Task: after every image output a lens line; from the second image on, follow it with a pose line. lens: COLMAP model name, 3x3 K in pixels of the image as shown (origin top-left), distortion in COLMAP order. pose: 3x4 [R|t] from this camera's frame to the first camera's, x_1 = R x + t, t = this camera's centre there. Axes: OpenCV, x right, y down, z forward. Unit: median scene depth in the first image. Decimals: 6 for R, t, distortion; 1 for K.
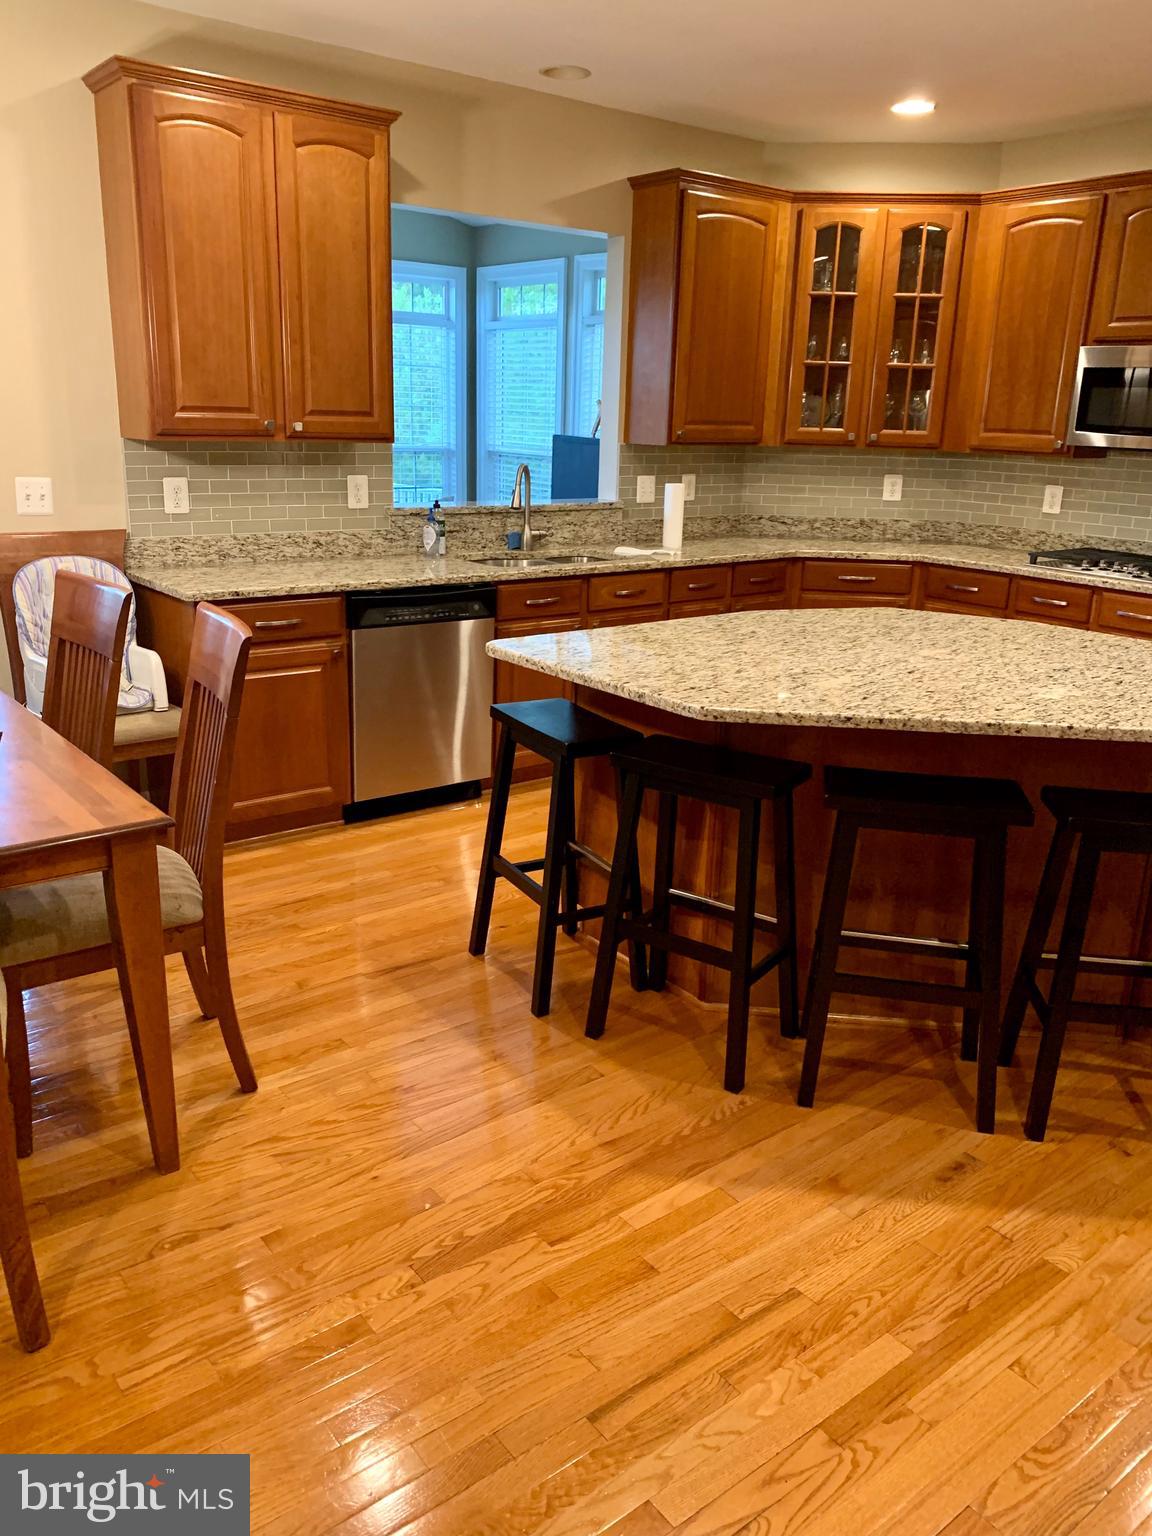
lens RADIAL K [[1169.4, 0, 576.0], [0, 1169.4, 768.0], [0, 0, 1]] dist [-0.002564, -0.173416]
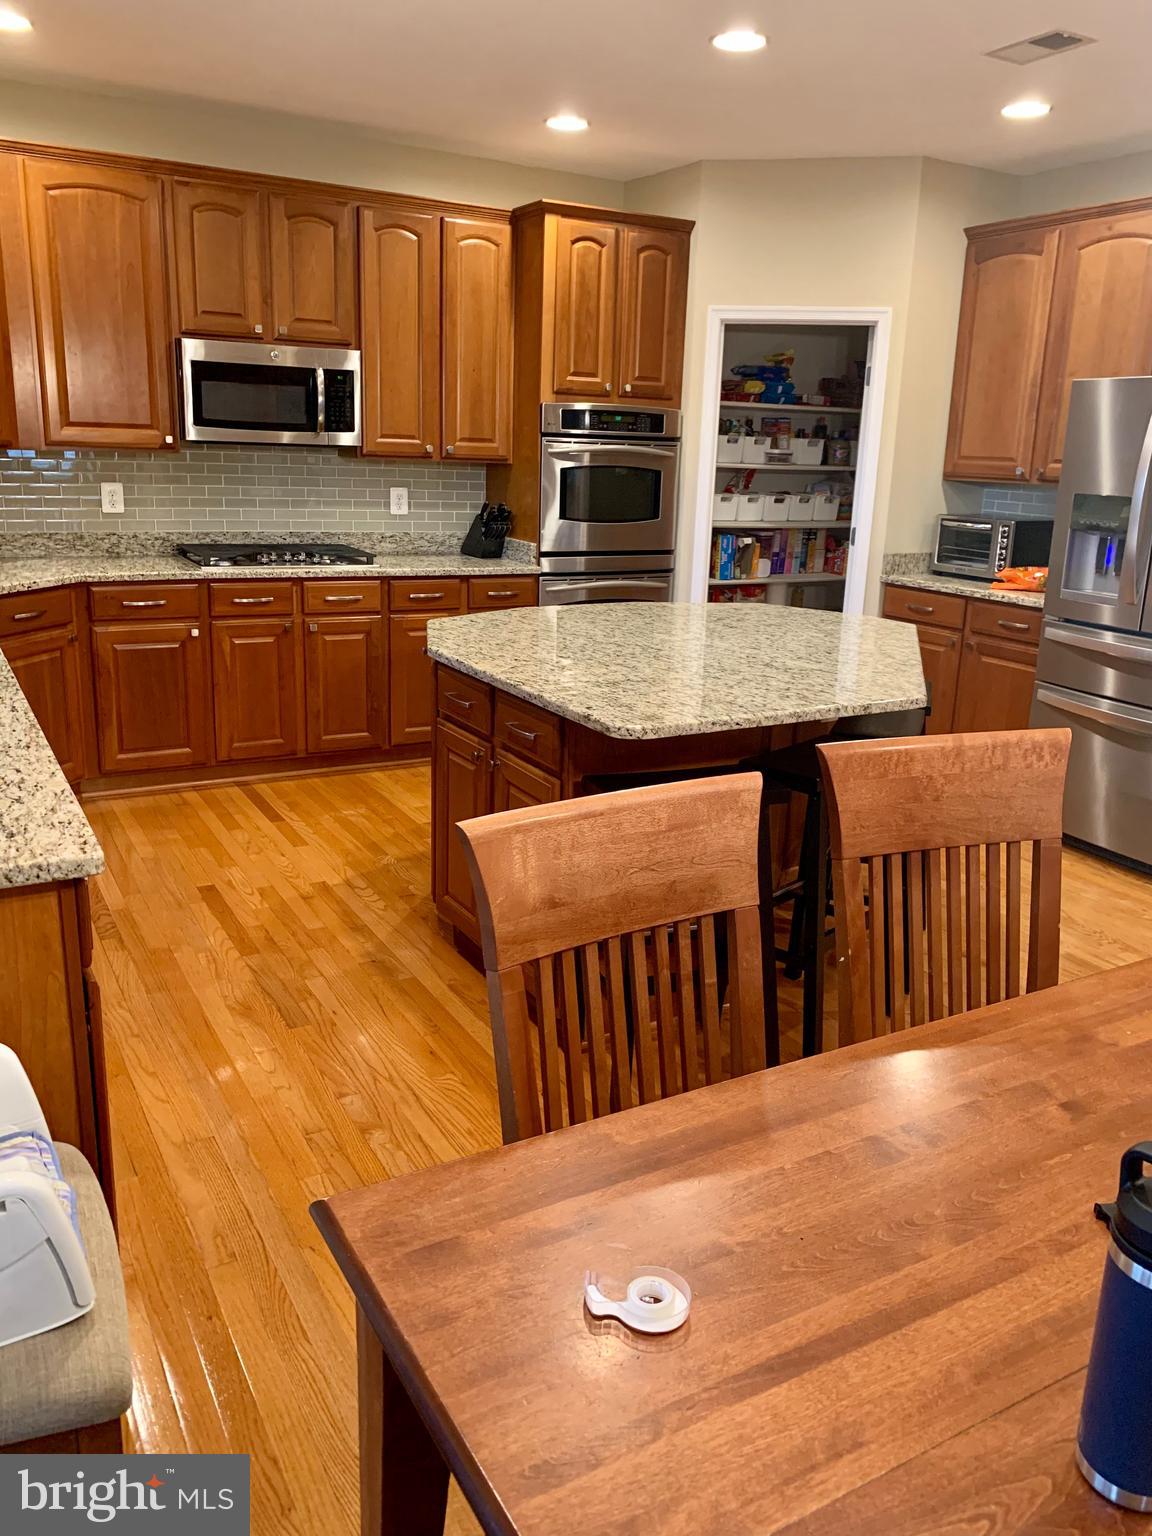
lens RADIAL K [[1182.6, 0, 579.4], [0, 1182.6, 742.7], [0, 0, 1]] dist [0.038510, -0.049654]
pose [[0.139735, -0.263449, 0.954499, -0.575926], [0.255881, 0.940822, 0.222214, -0.190531], [-0.956556, 0.213187, 0.198877, 0.579139]]
